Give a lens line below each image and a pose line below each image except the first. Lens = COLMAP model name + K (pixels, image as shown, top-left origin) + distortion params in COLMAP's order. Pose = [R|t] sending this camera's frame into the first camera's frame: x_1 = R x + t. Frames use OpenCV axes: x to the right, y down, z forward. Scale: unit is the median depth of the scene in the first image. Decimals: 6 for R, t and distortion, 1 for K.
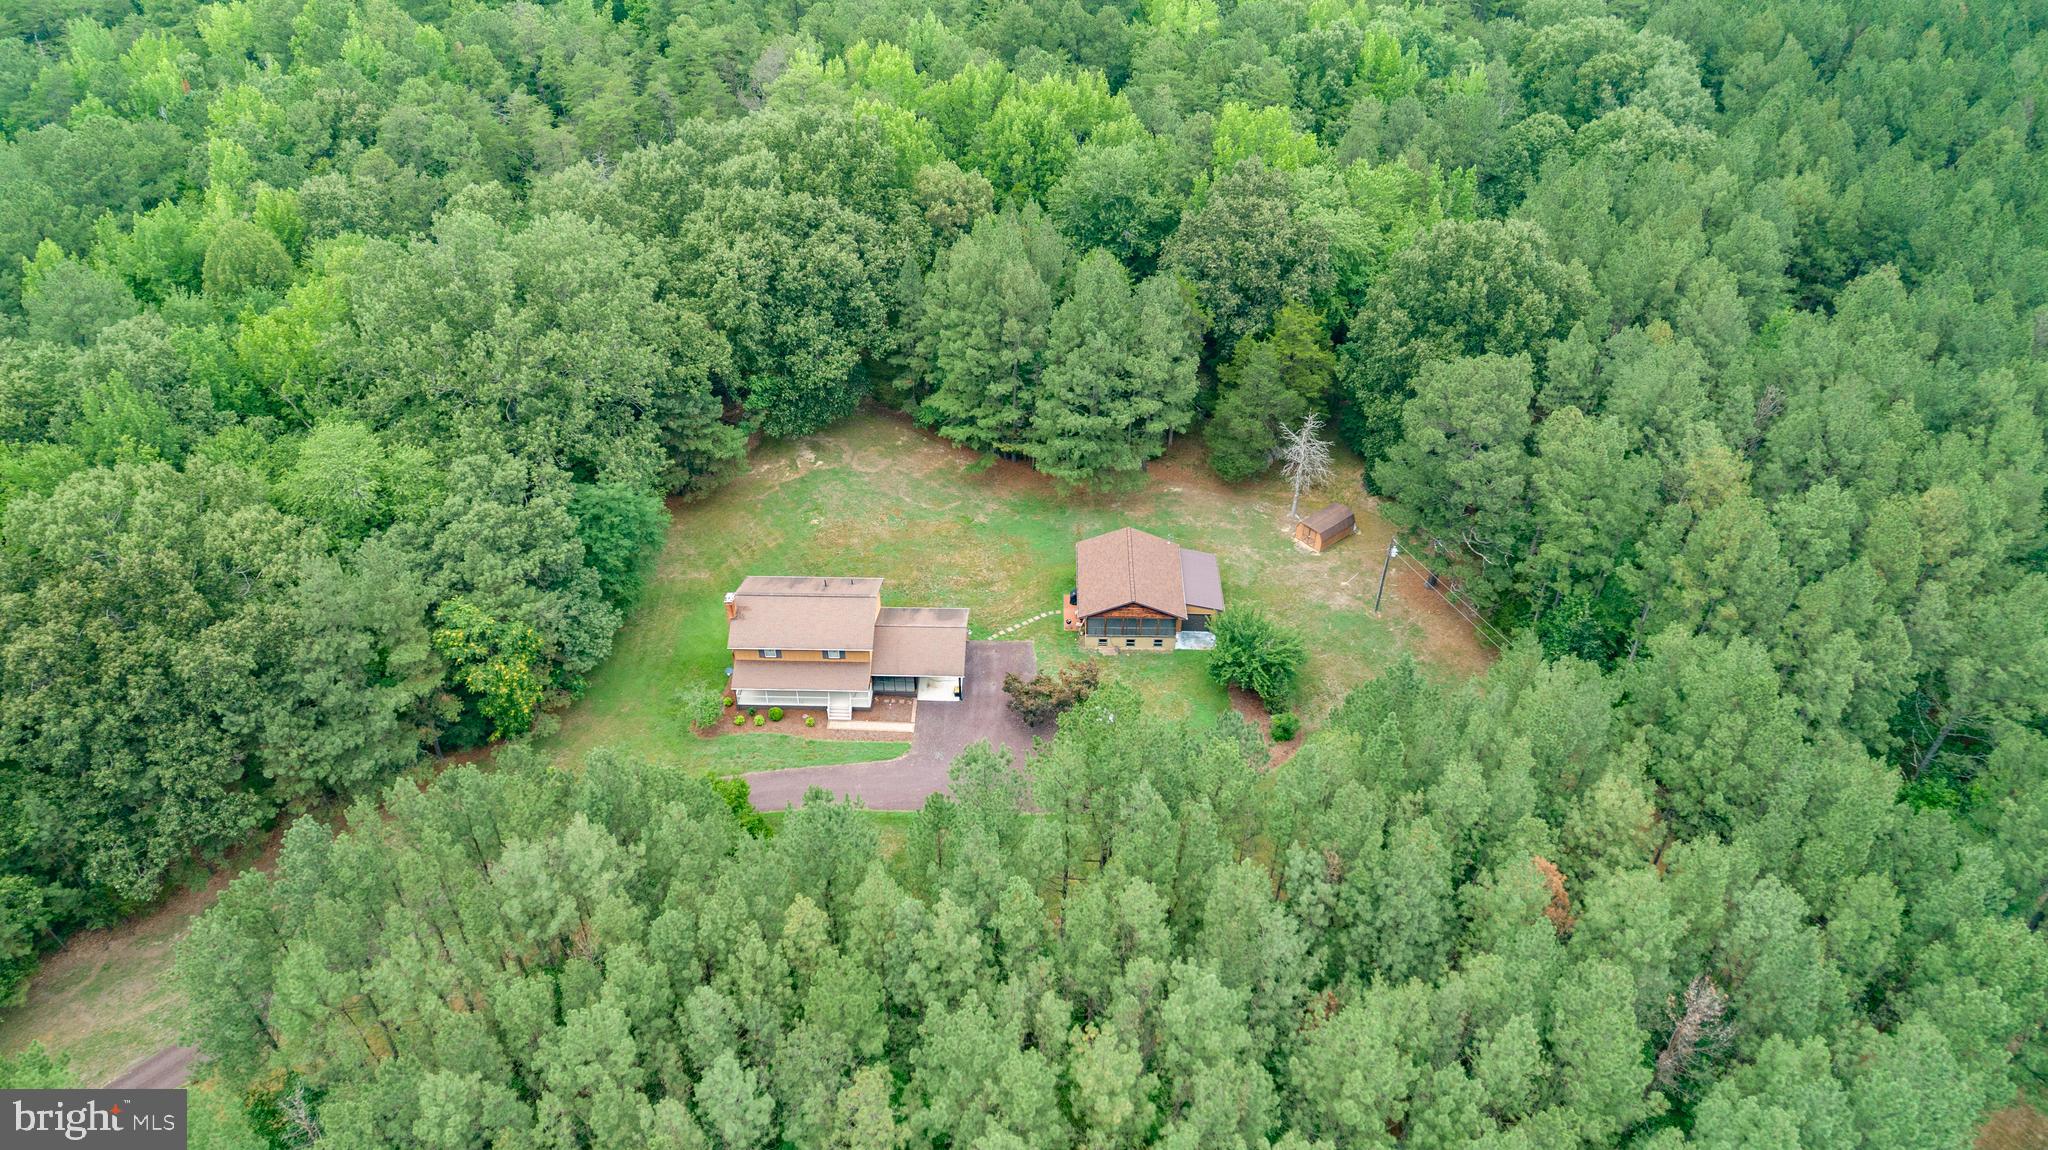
lens RADIAL K [[1380.7, 0, 1024.5], [0, 1380.7, 567.7], [0, 0, 1]] dist [-0.015076, 0.012077]
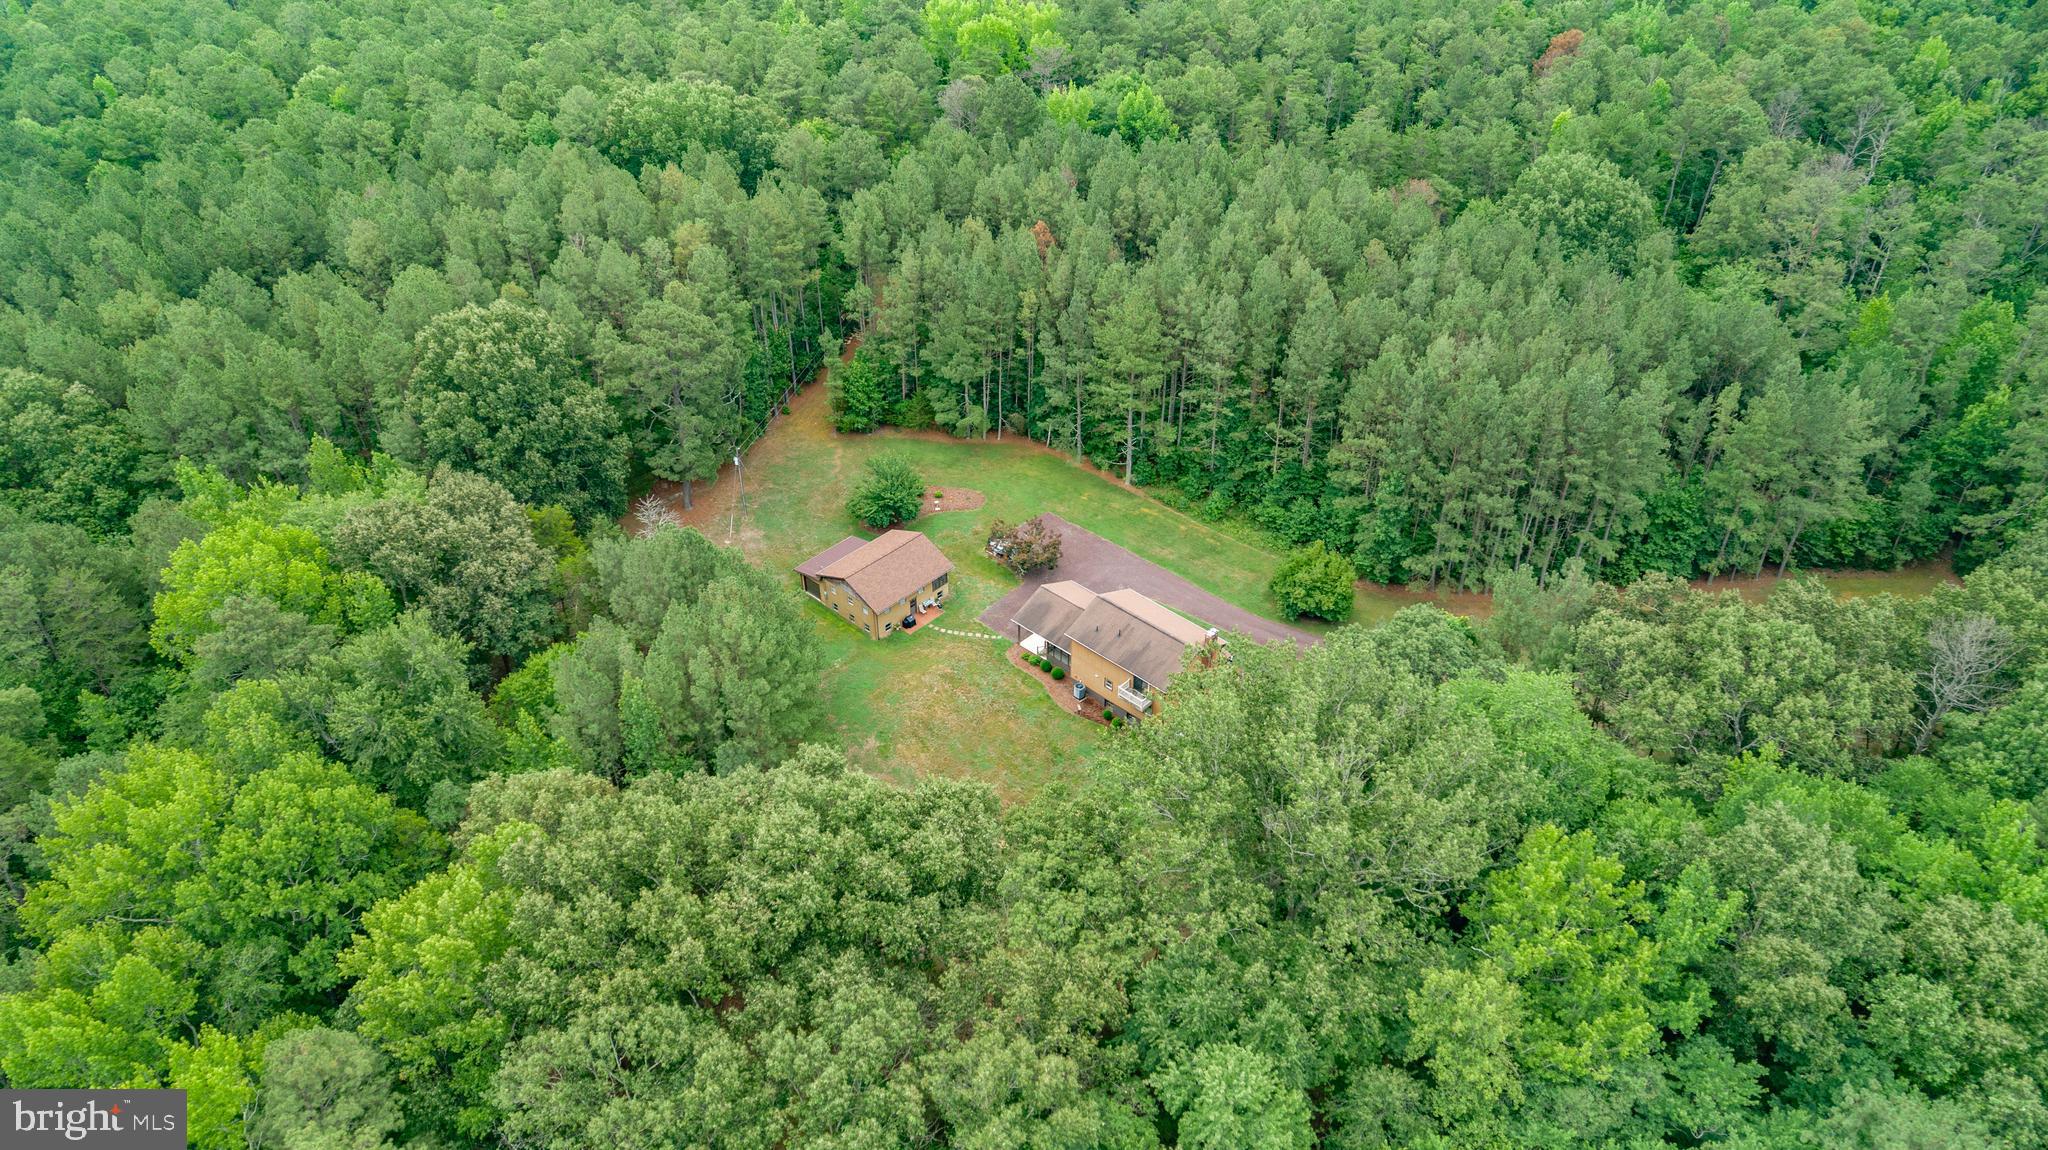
lens RADIAL K [[1380.7, 0, 1023.2], [0, 1380.7, 586.2], [0, 0, 1]] dist [-0.015076, 0.012077]
pose [[-0.738977, -0.415197, 0.530590, -0.570239], [0.423907, 0.325576, 0.845164, -0.833087], [-0.523657, 0.849477, -0.064588, 0.954657]]
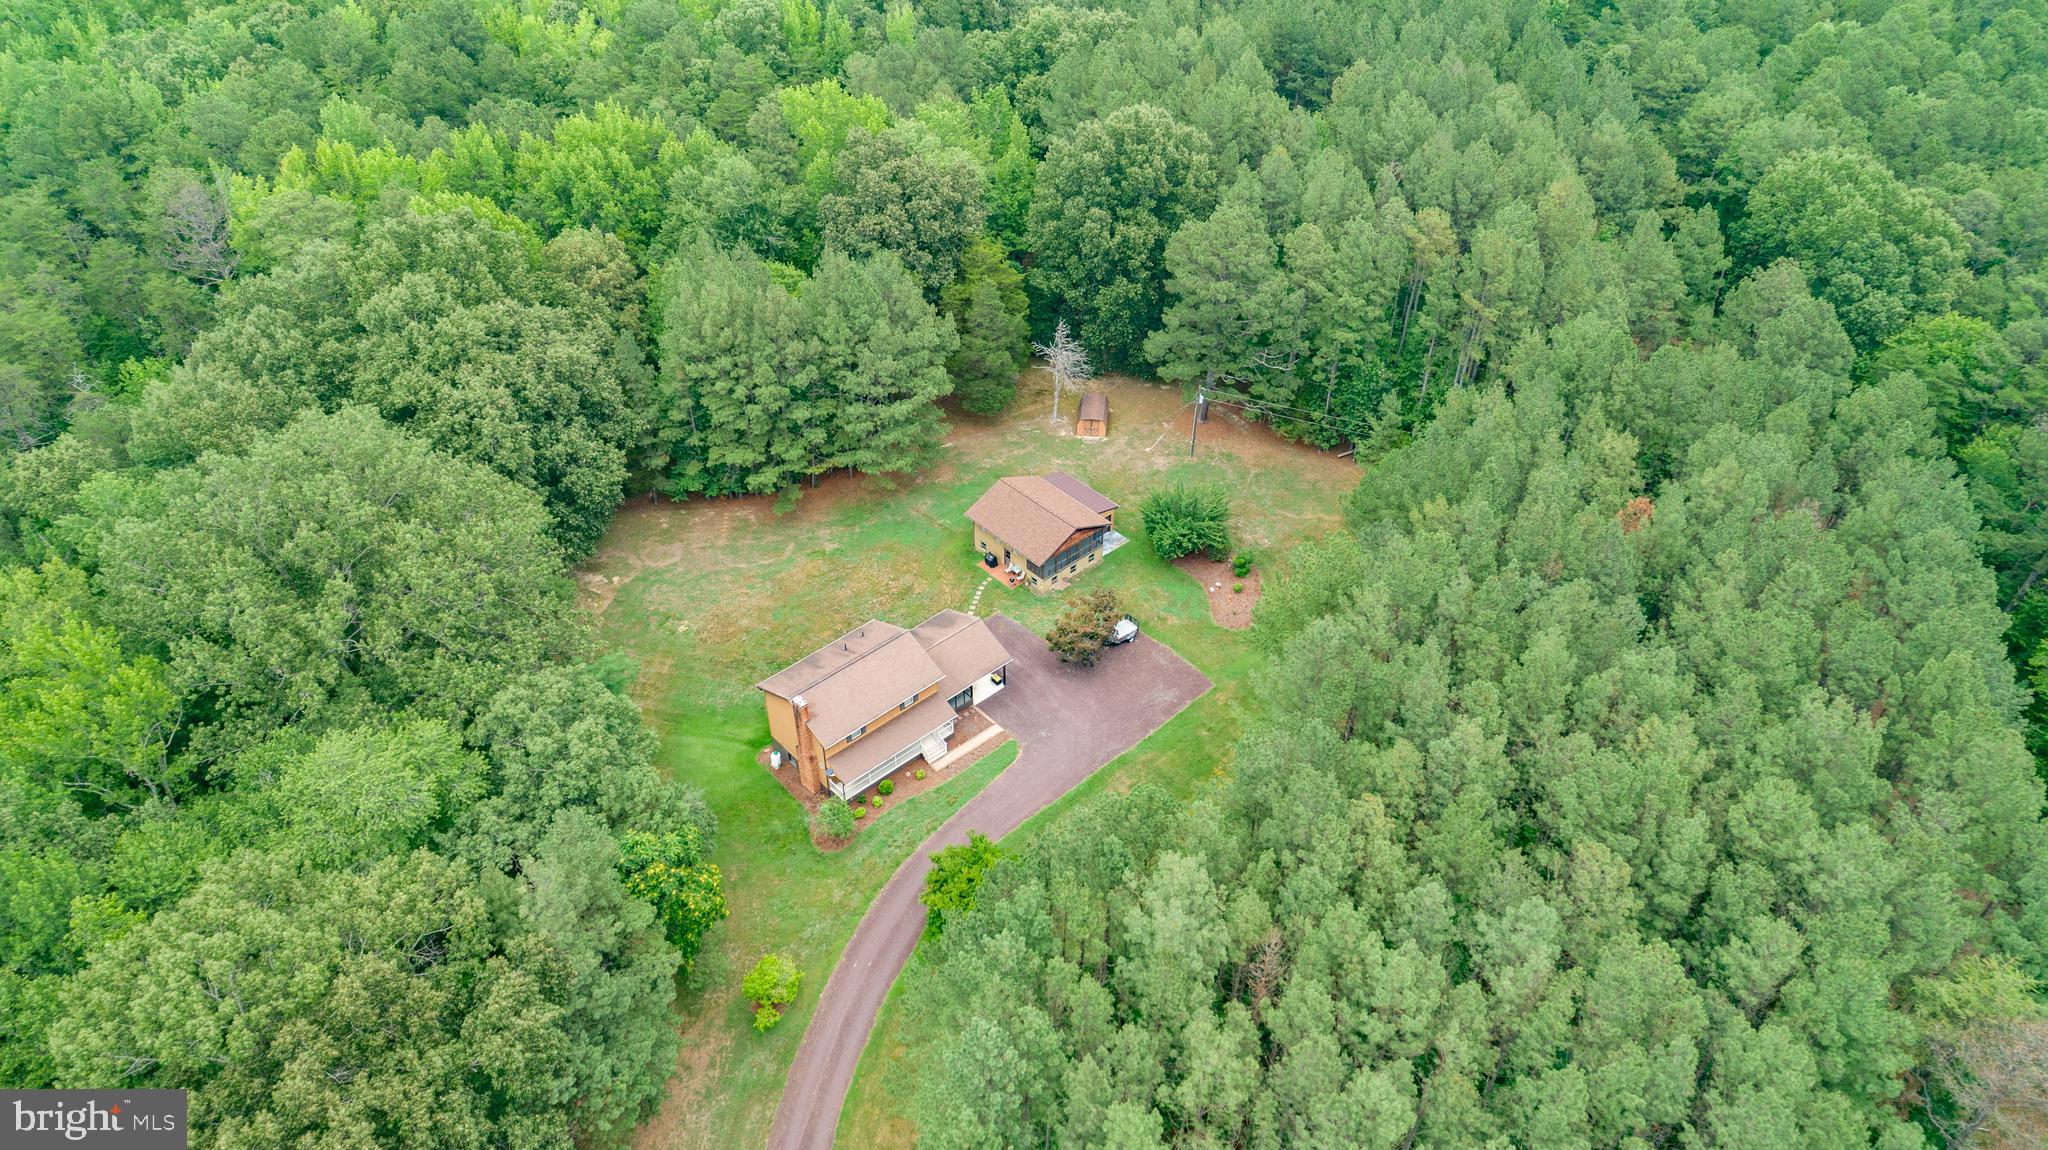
lens RADIAL K [[1380.7, 0, 1020.8], [0, 1380.7, 571.8], [0, 0, 1]] dist [-0.015076, 0.012077]
pose [[0.727425, -0.441711, 0.525113, -0.472222], [0.433193, 0.889100, 0.147797, -0.109226], [-0.532162, 0.119964, 0.838100, 0.116185]]
